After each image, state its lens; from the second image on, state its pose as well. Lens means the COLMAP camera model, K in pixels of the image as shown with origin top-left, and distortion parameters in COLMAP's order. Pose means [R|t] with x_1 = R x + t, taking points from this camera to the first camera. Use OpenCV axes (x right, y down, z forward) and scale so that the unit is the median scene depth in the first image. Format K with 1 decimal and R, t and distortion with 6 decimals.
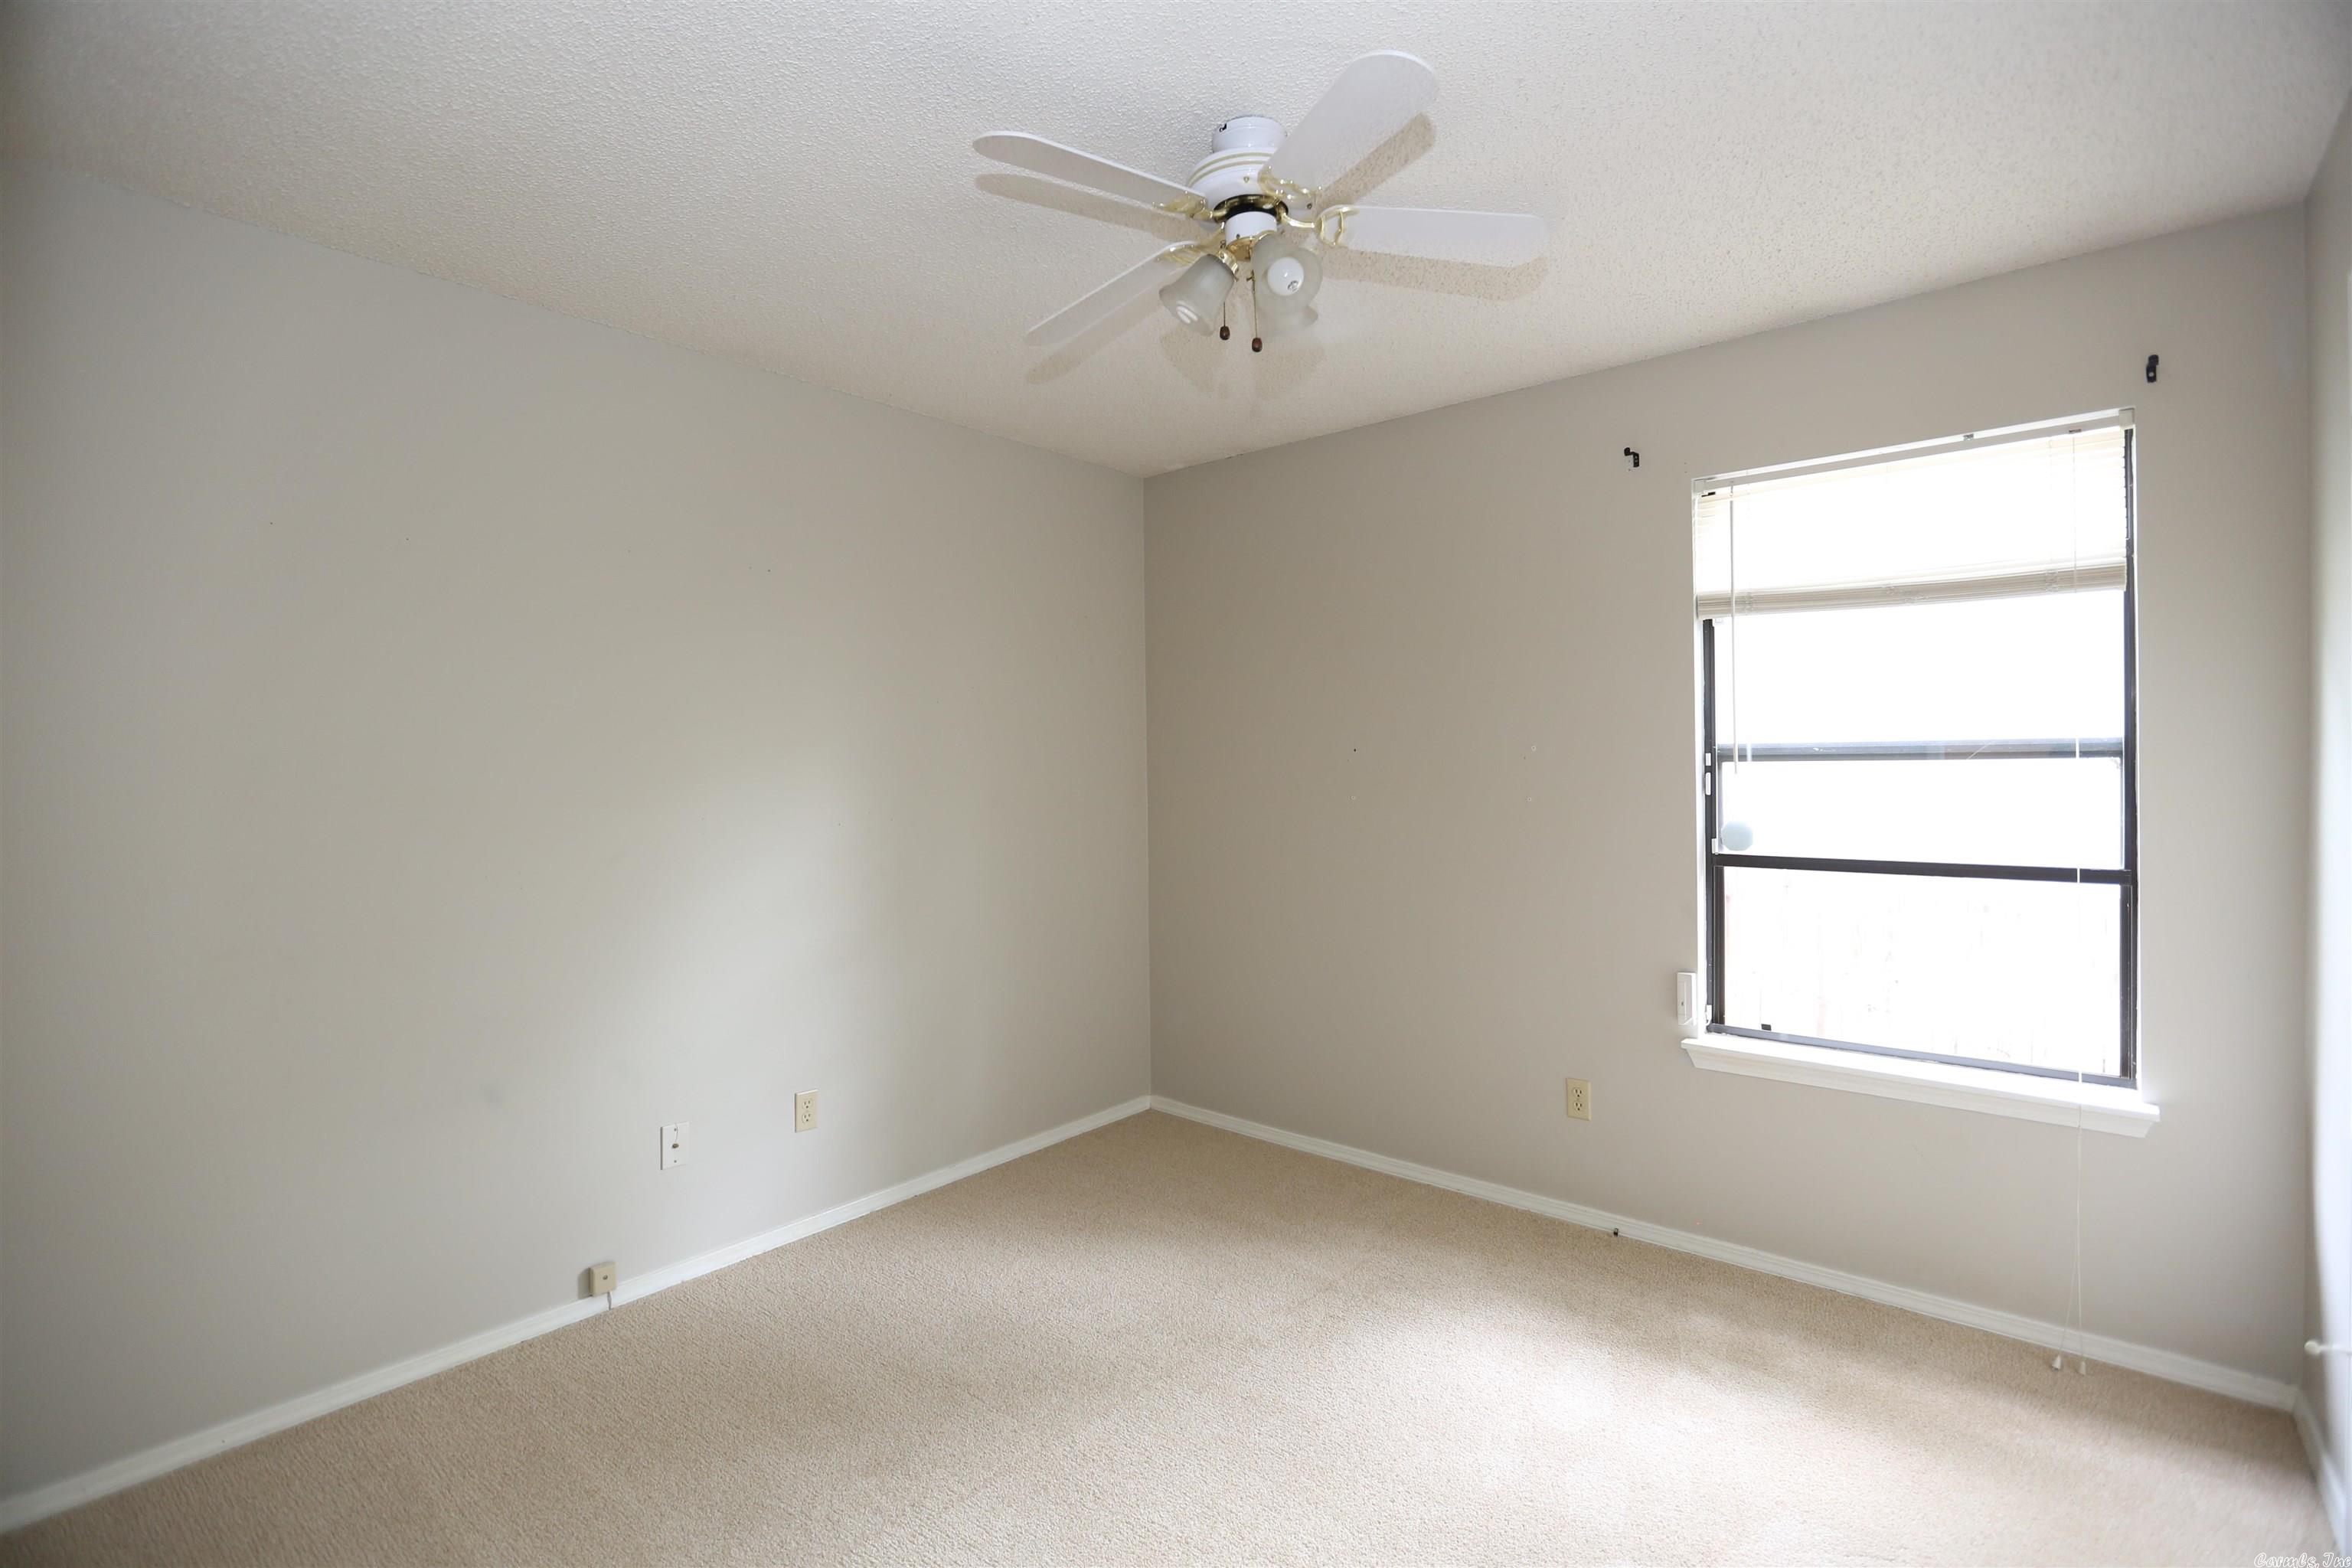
lens RADIAL K [[1066.4, 0, 1168.3], [0, 1066.4, 770.9], [0, 0, 1]] dist [-0.055122, 0.020999]
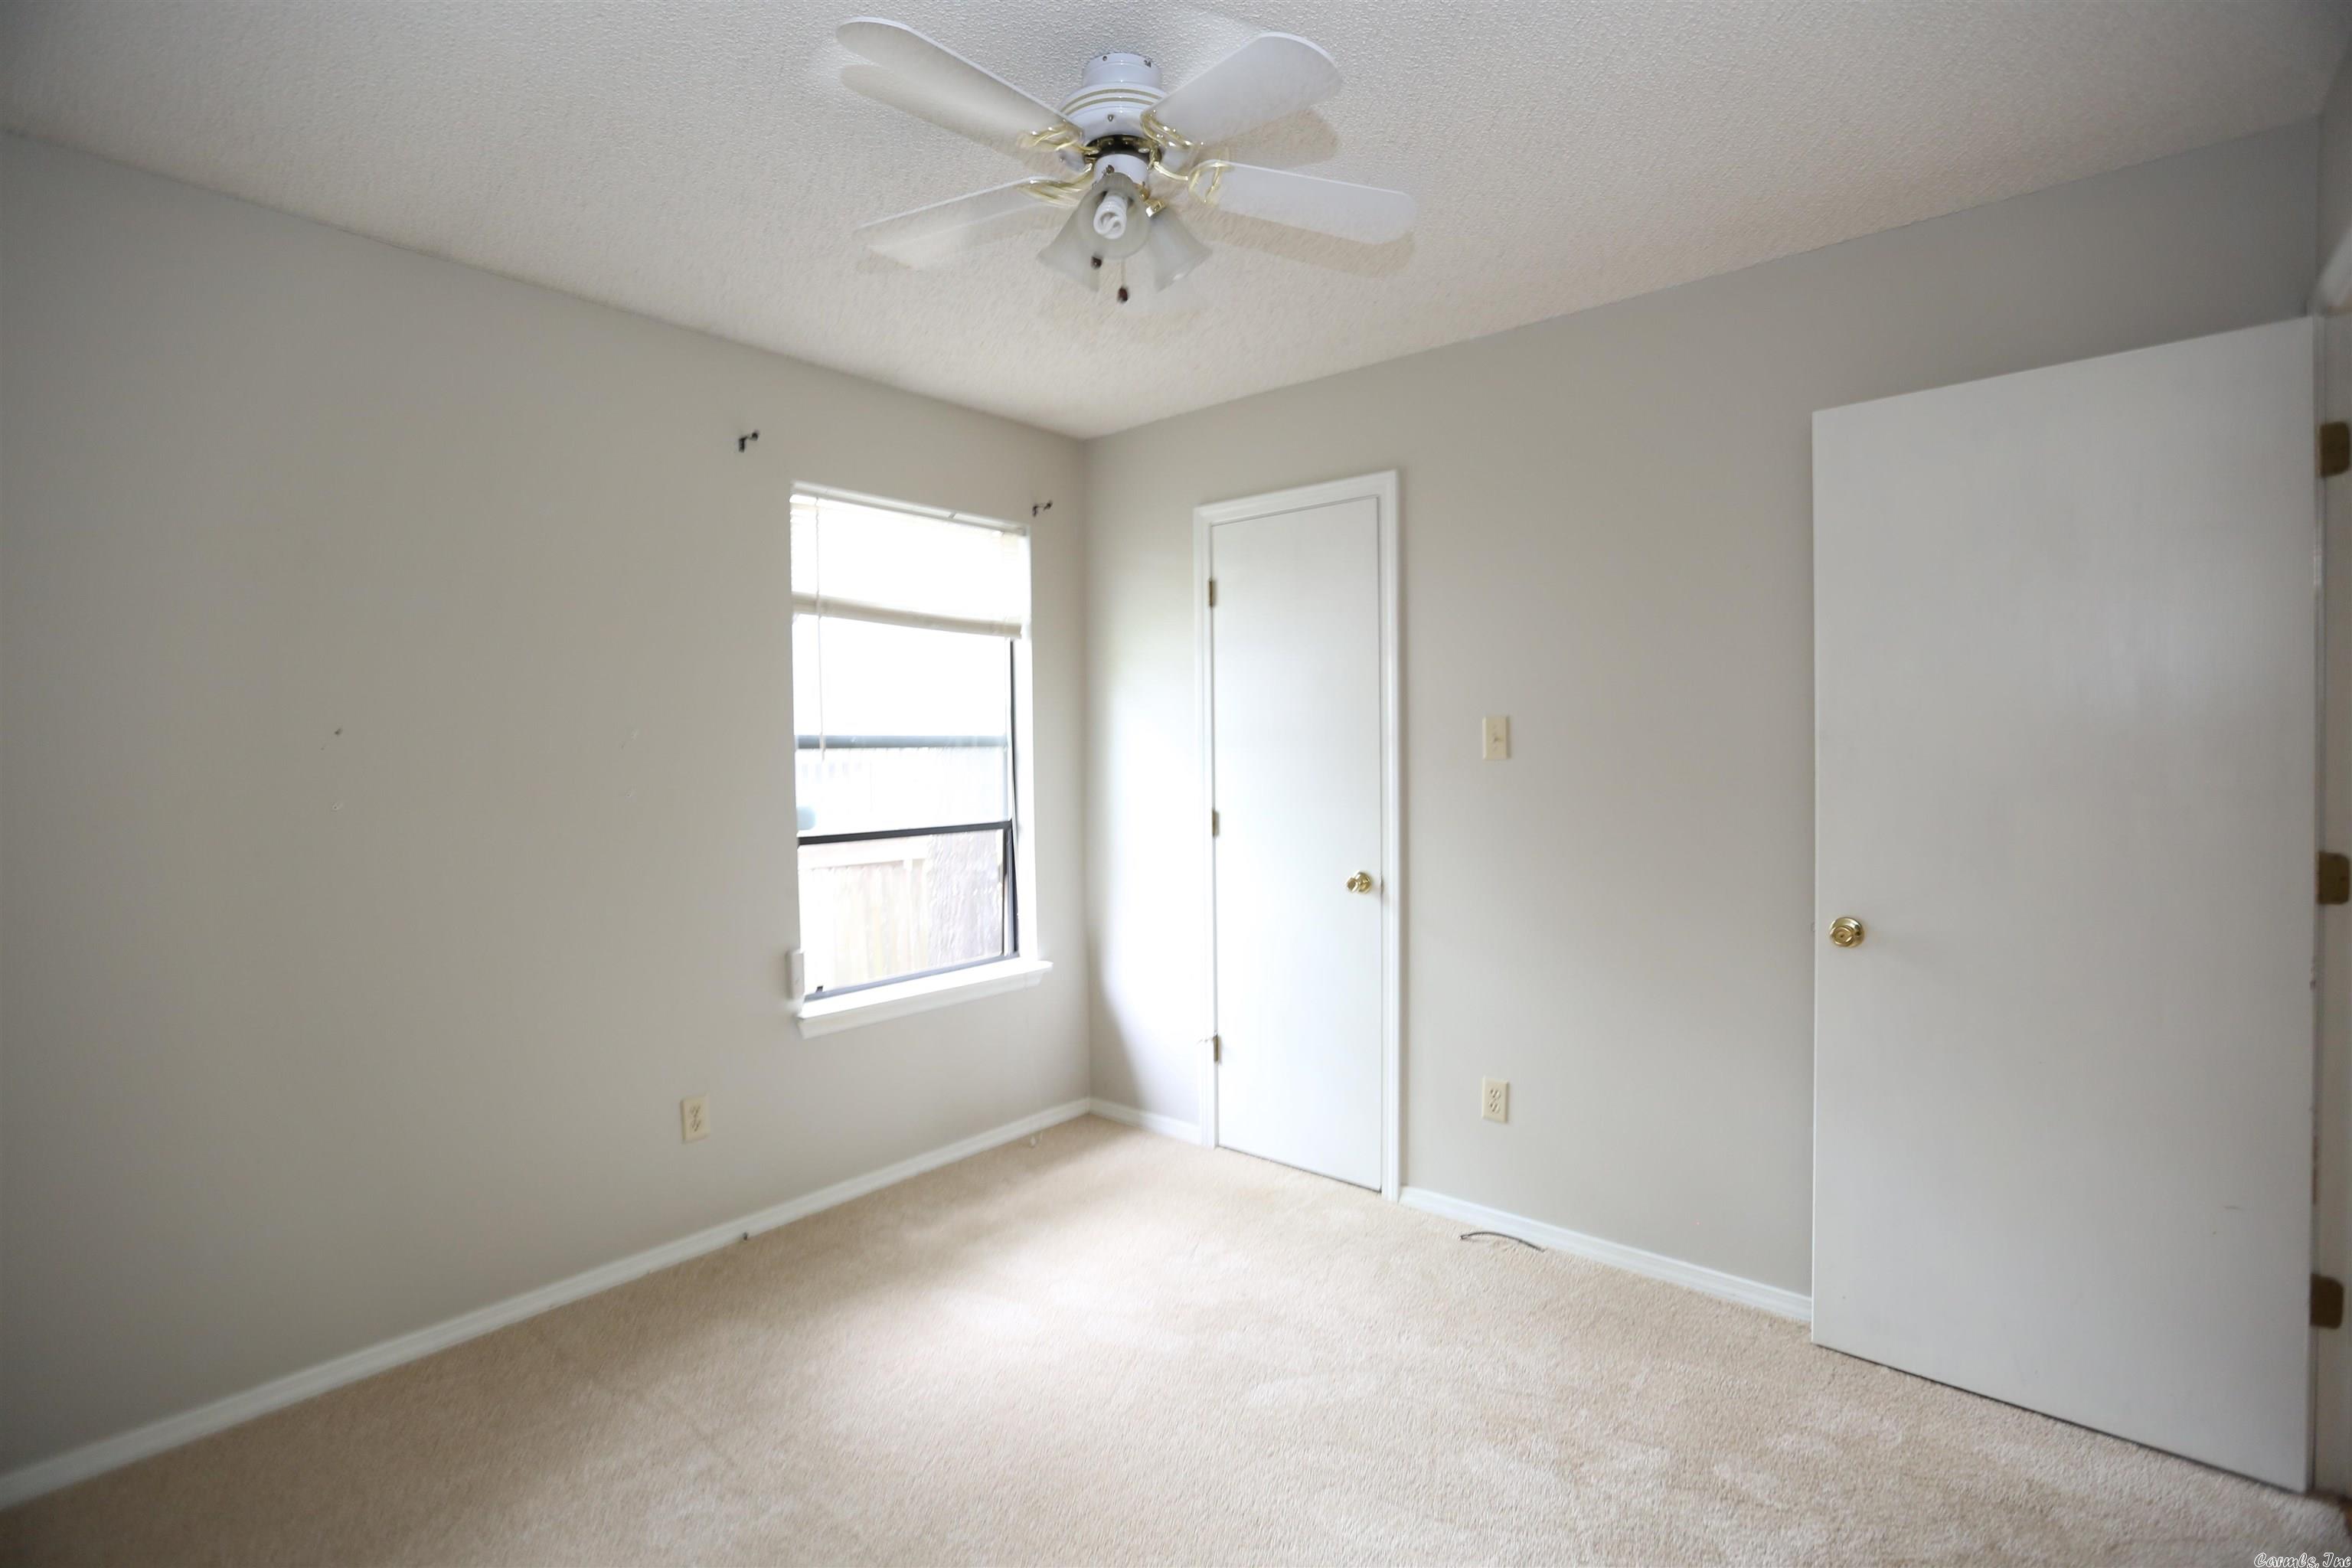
lens RADIAL K [[1066.4, 0, 1168.3], [0, 1066.4, 770.9], [0, 0, 1]] dist [-0.055122, 0.020999]
pose [[-0.009605, -0.013270, 0.999866, -0.587583], [0.012063, 0.999838, 0.013386, 0.002785], [-0.999881, 0.012190, -0.009444, 0.665705]]
